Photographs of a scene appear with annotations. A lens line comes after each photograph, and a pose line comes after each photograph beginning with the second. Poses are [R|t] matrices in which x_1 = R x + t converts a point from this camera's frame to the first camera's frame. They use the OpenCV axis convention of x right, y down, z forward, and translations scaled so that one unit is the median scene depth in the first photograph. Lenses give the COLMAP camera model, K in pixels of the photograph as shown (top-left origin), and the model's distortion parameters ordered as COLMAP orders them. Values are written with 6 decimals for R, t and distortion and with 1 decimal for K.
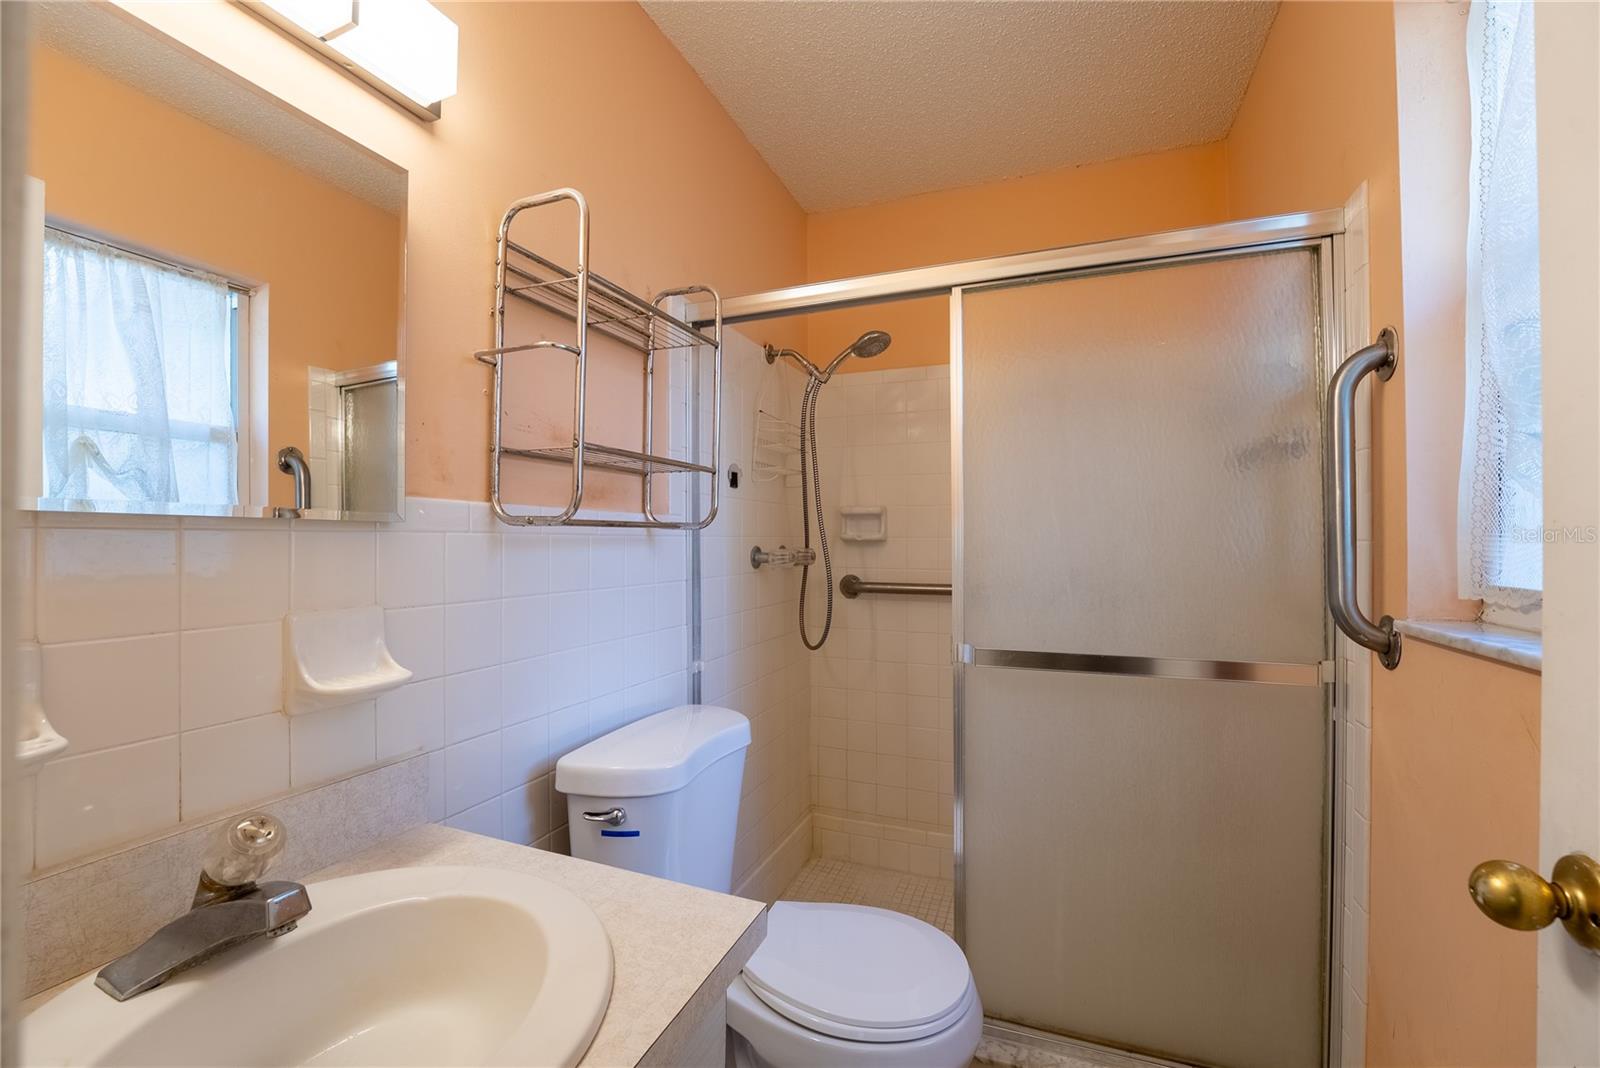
lens RADIAL K [[656.9, 0, 805.3], [0, 656.9, 539.5], [0, 0, 1]] dist [-0.025251, 0.002410]
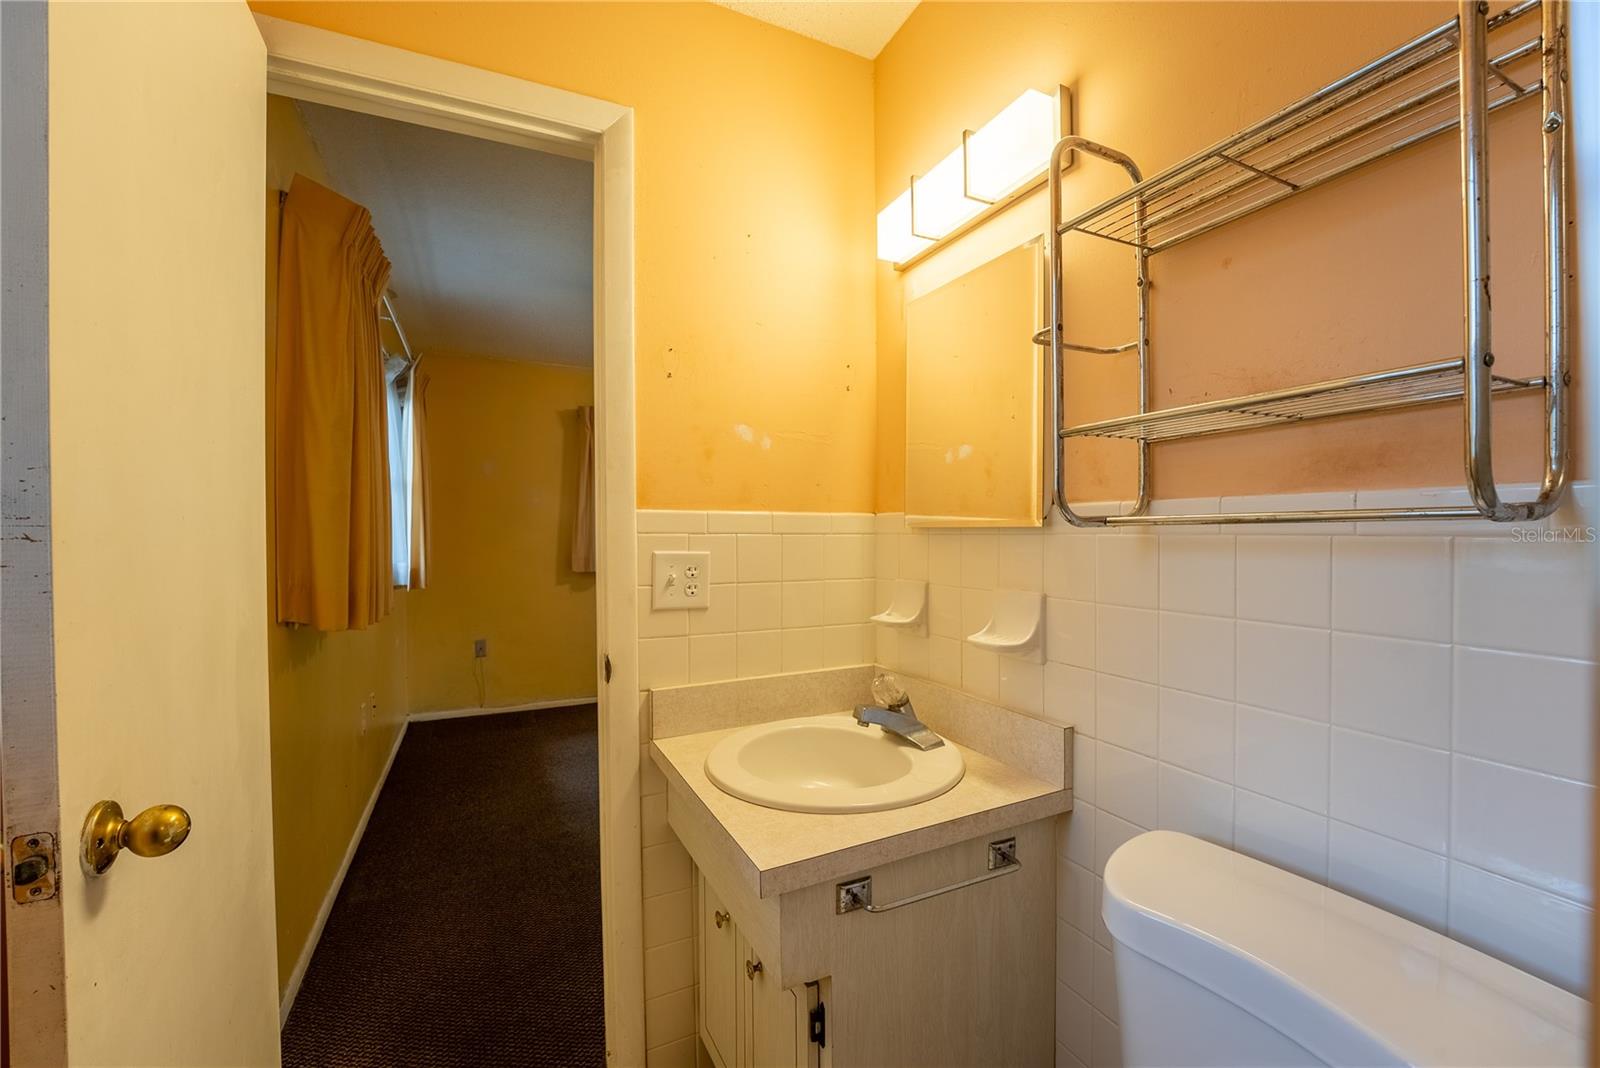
lens RADIAL K [[656.9, 0, 796.0], [0, 656.9, 530.4], [0, 0, 1]] dist [-0.025251, 0.002410]
pose [[-0.680024, 0.009176, -0.733132, 0.557498], [0.011504, 0.999932, 0.001845, -0.024866], [0.733100, -0.007179, -0.680083, 1.402899]]
